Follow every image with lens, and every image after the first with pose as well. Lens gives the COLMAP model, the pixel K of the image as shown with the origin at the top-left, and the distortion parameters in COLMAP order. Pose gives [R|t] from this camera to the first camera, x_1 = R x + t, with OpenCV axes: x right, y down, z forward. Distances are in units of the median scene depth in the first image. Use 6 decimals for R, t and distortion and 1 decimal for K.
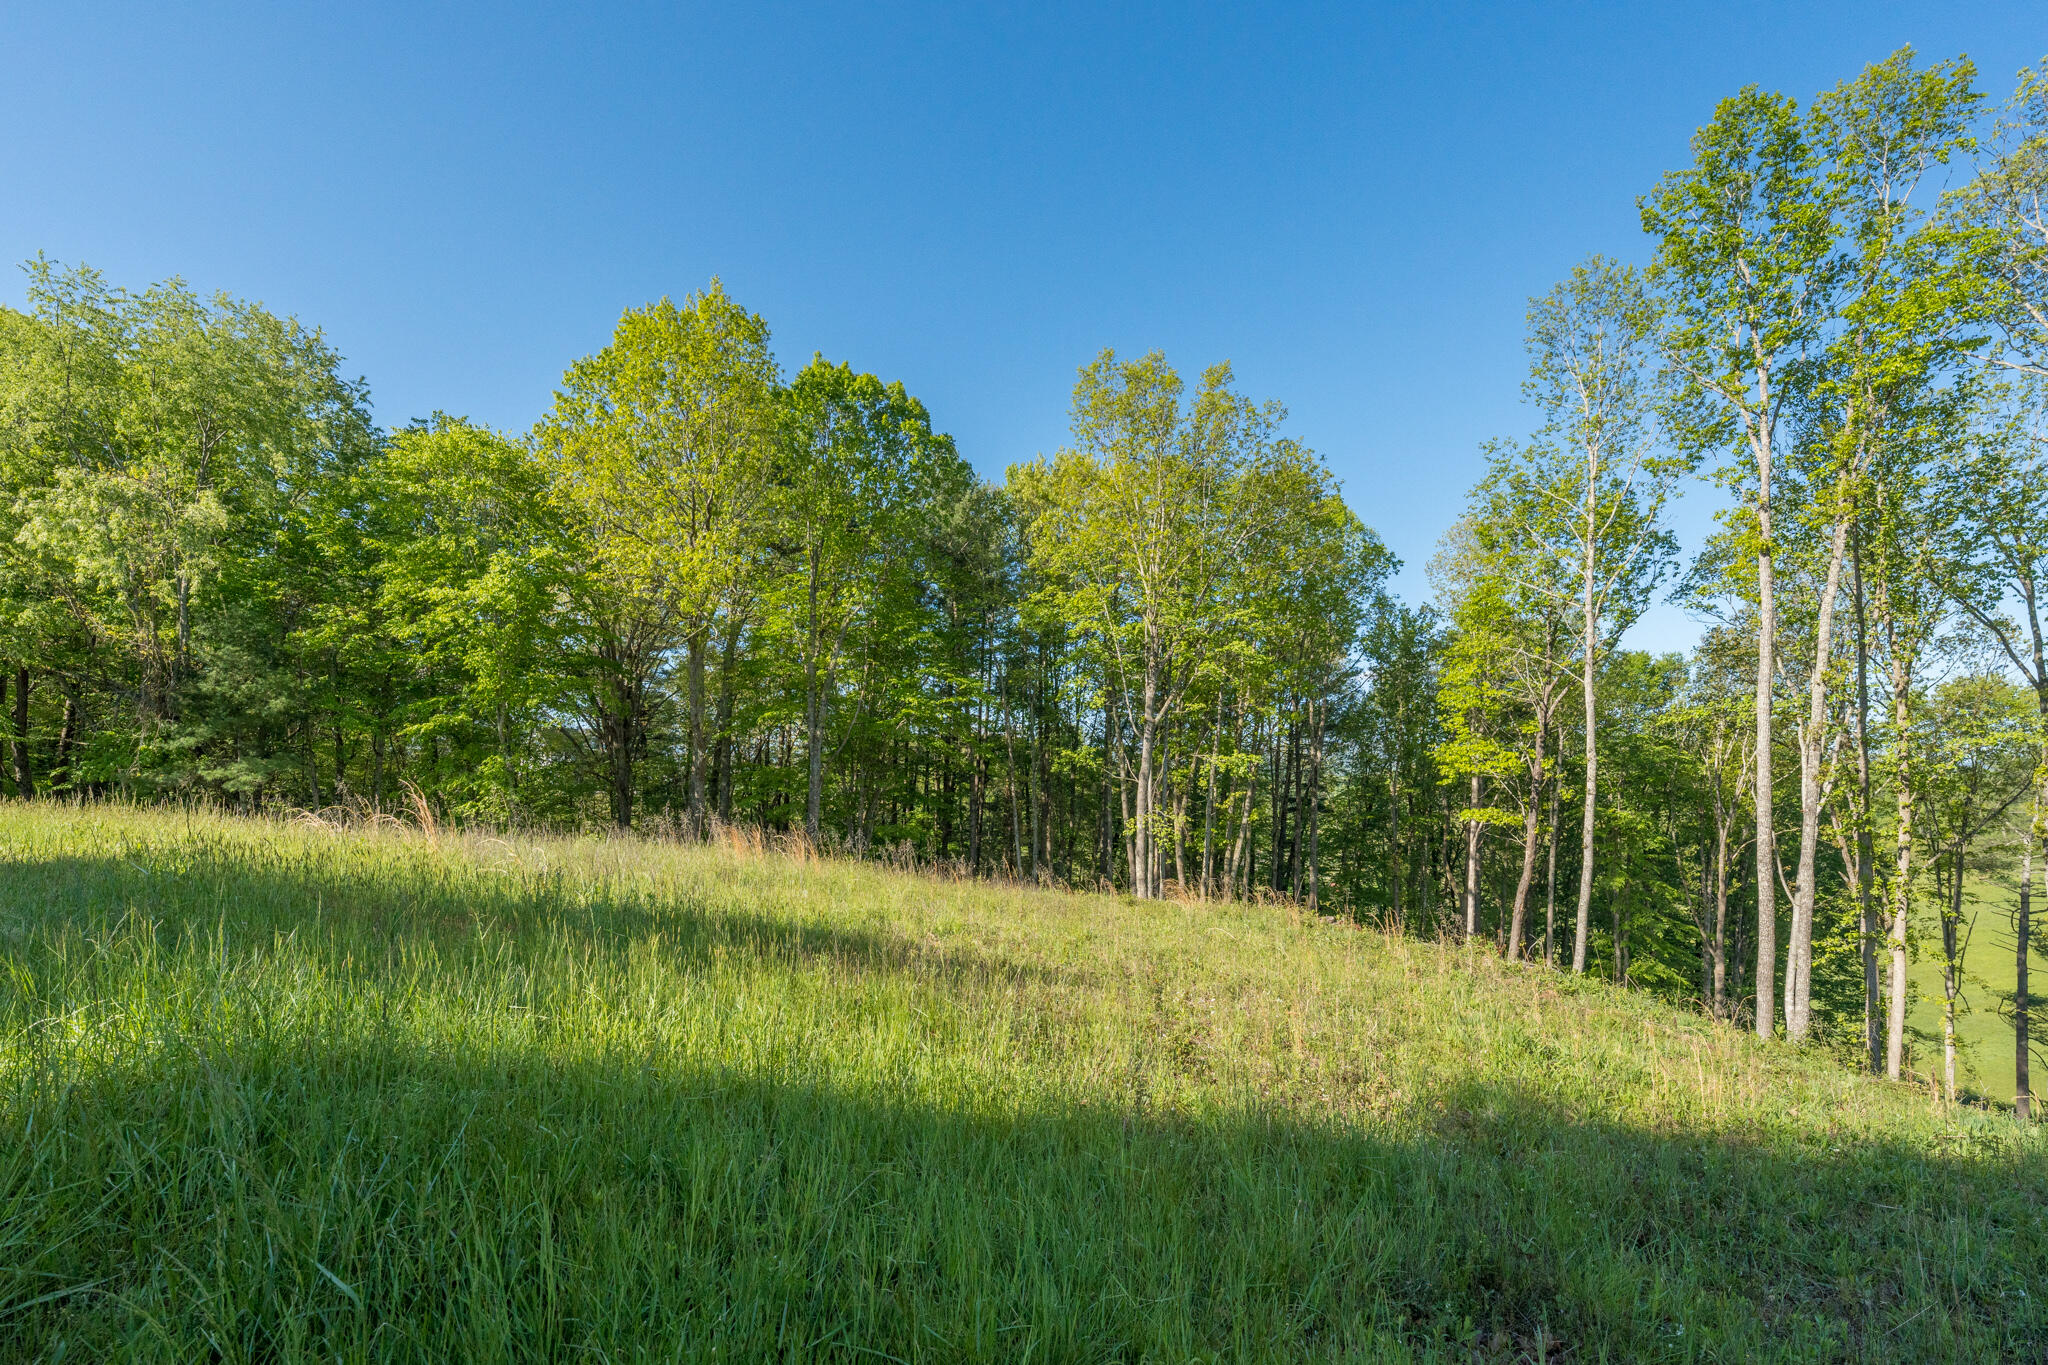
lens RADIAL K [[828.3, 0, 974.8], [0, 828.3, 796.1], [0, 0, 1]] dist [-0.001389, 0.000041]
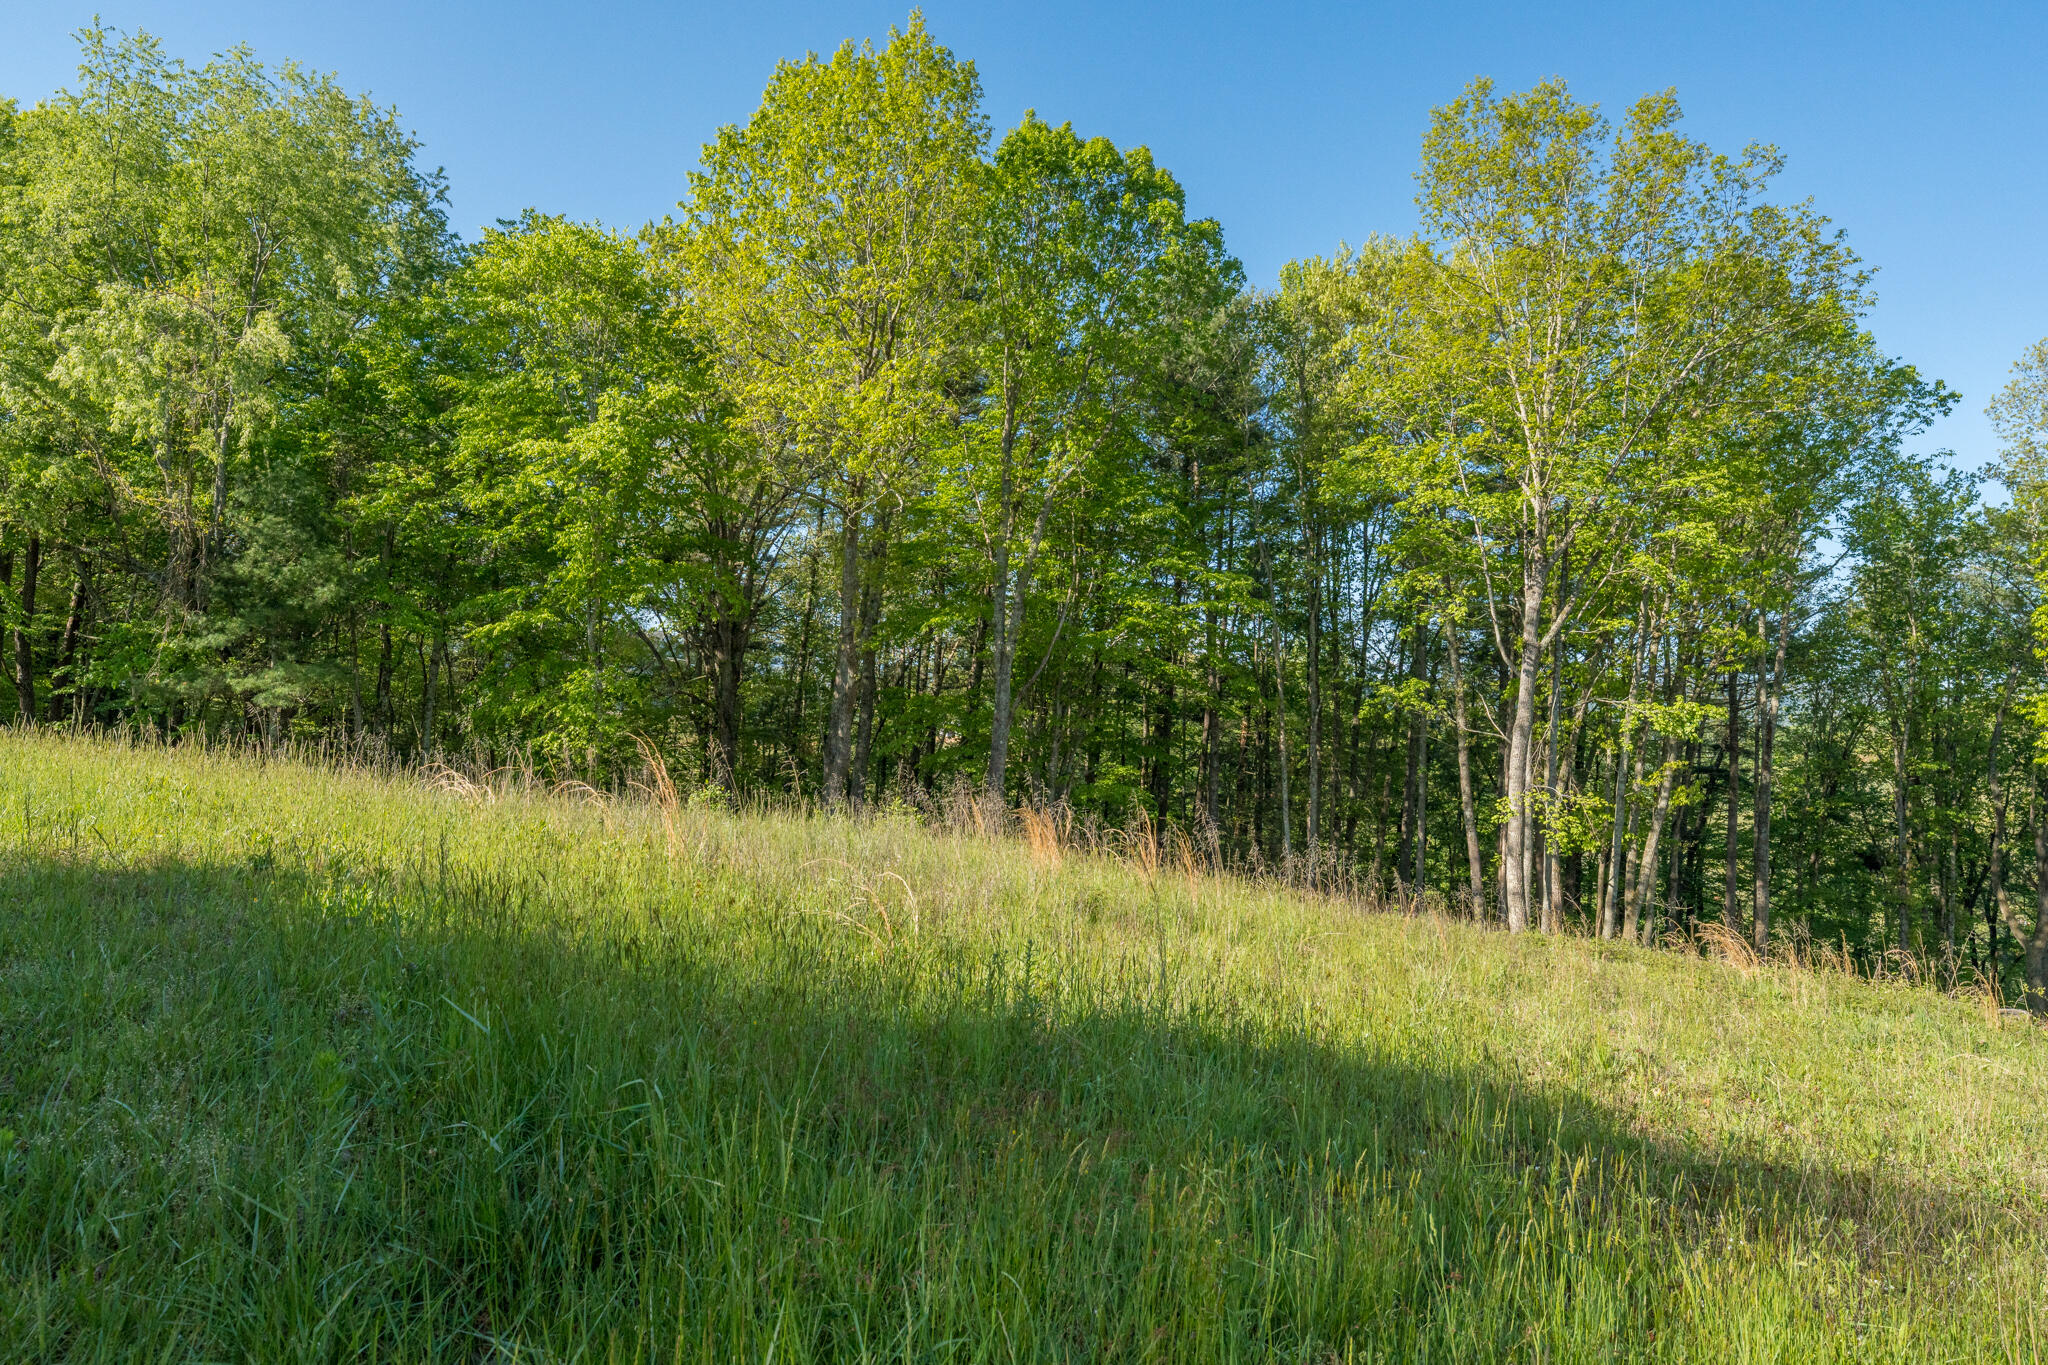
lens RADIAL K [[1128.5, 0, 939.5], [0, 1128.5, 681.2], [0, 0, 1]] dist [0.002660, 0.001232]
pose [[0.986181, 0.032285, -0.162498, -0.108900], [-0.039257, 0.998433, -0.039874, -0.010901], [0.160956, 0.045702, 0.985903, 0.072705]]
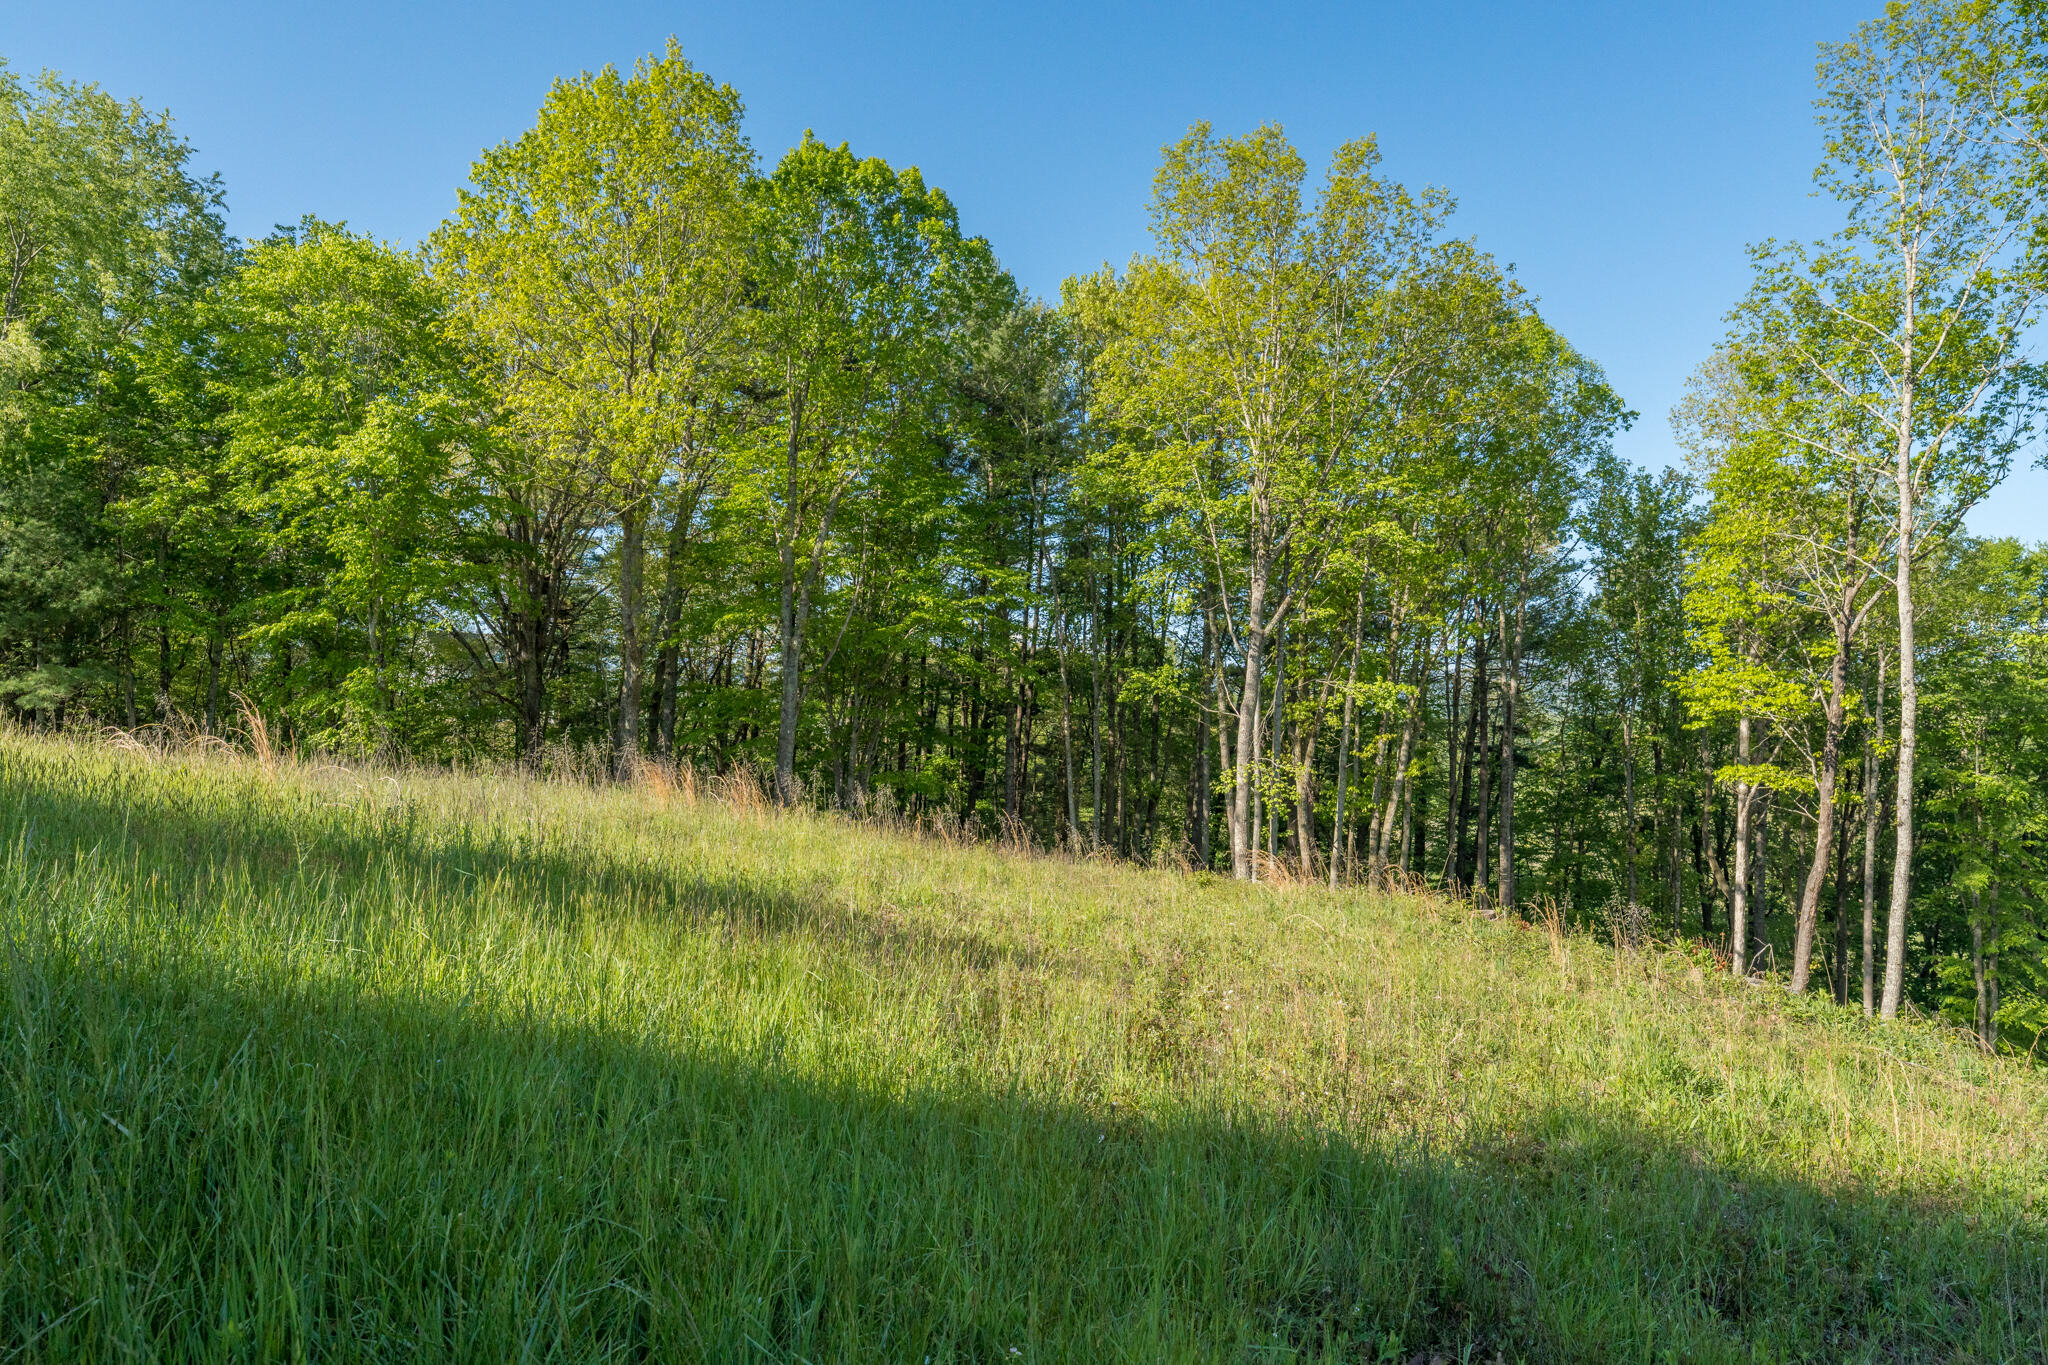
lens RADIAL K [[1193.2, 0, 966.0], [0, 1193.2, 682.3], [0, 0, 1]] dist [0.001200, -0.000347]
pose [[0.997840, 0.014788, -0.064012, 0.032430], [-0.017740, 0.998793, -0.045802, 0.004170], [0.063257, 0.046839, 0.996898, -0.039411]]
